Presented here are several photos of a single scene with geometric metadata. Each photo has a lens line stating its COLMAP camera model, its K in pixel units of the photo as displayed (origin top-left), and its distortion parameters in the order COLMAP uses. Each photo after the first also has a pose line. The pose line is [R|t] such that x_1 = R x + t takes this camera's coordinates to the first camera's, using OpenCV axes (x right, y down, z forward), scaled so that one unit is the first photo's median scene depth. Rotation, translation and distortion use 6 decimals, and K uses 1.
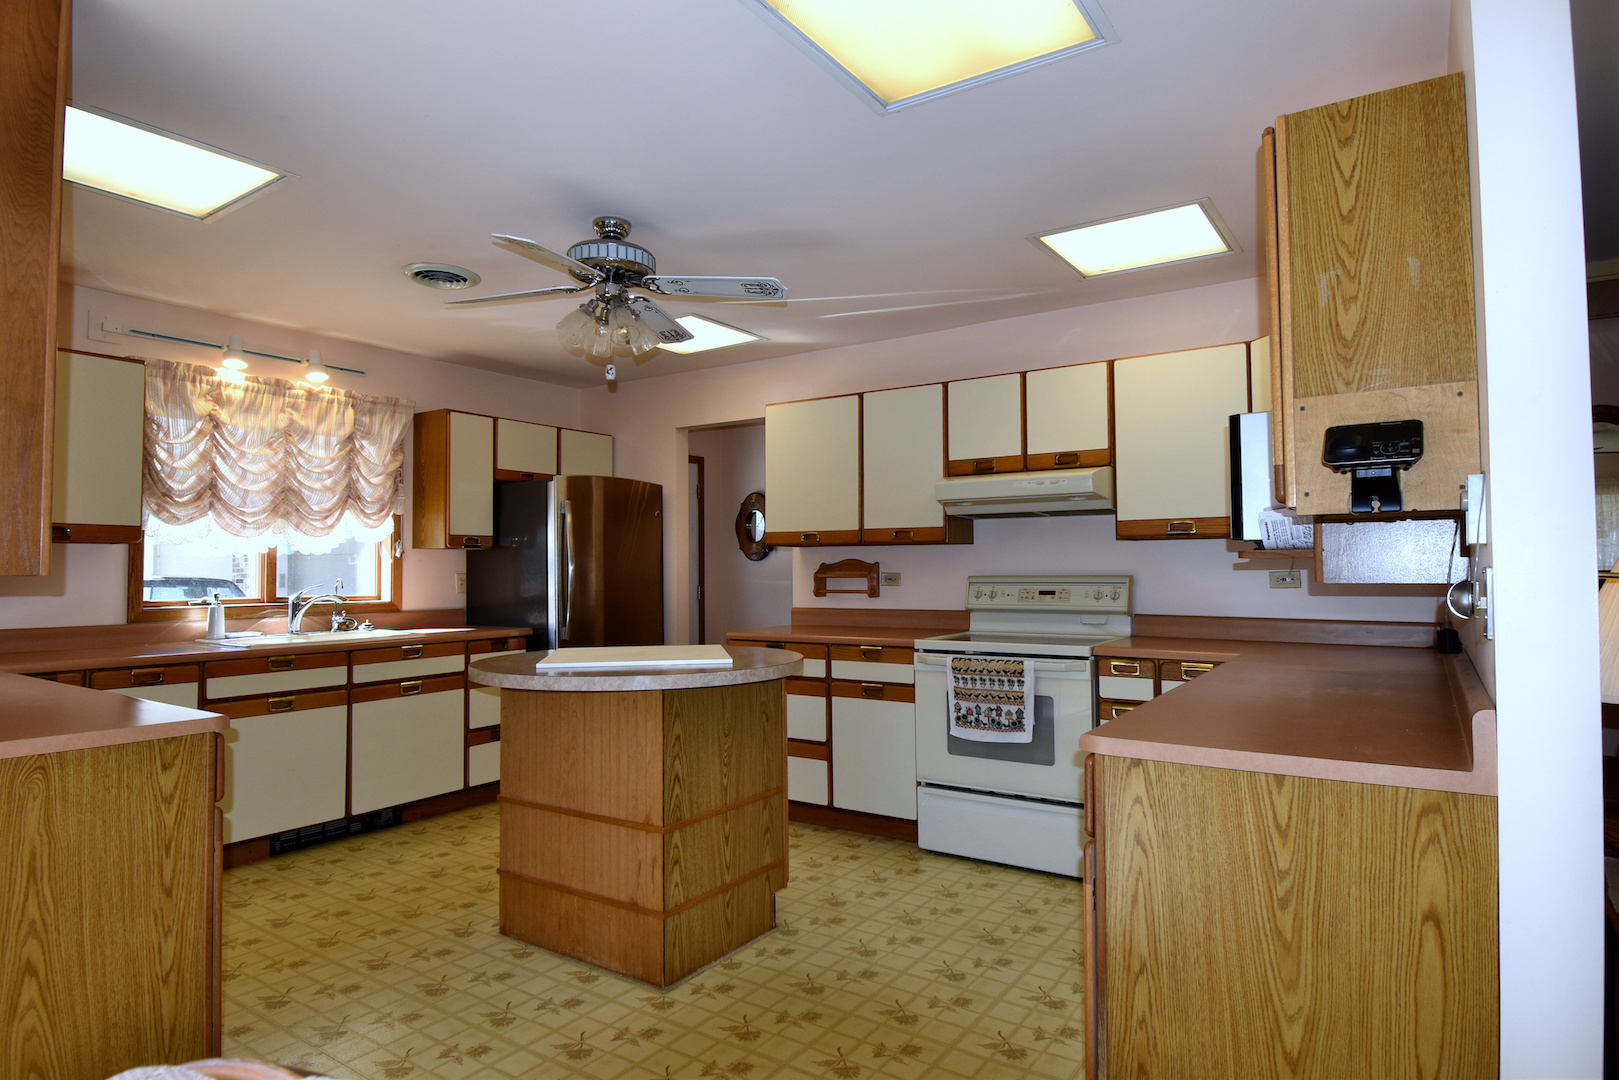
lens RADIAL K [[903.7, 0, 809.3], [0, 903.7, 536.1], [0, 0, 1]] dist [-0.005459, -0.001268]
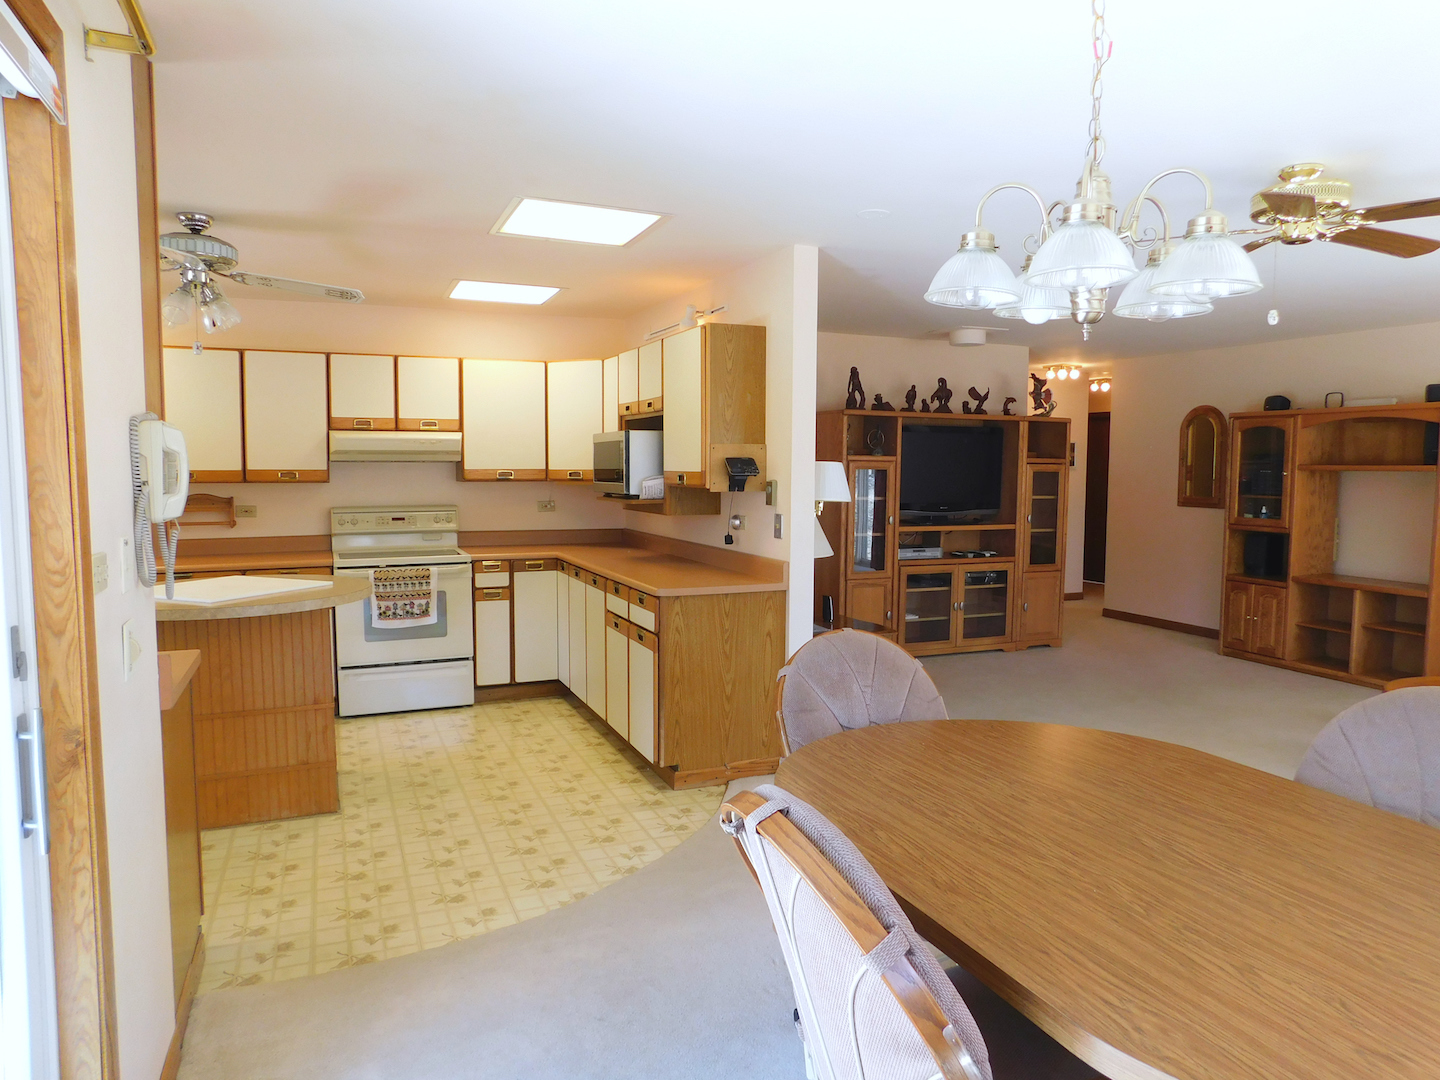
lens RADIAL K [[953.4, 0, 722.4], [0, 953.4, 542.8], [0, 0, 1]] dist [-0.074177, 0.062875]
pose [[0.538554, -0.059370, 0.840497, -0.664458], [-0.038065, 0.994782, 0.094658, -0.054224], [-0.841731, -0.082972, 0.533484, -0.170255]]
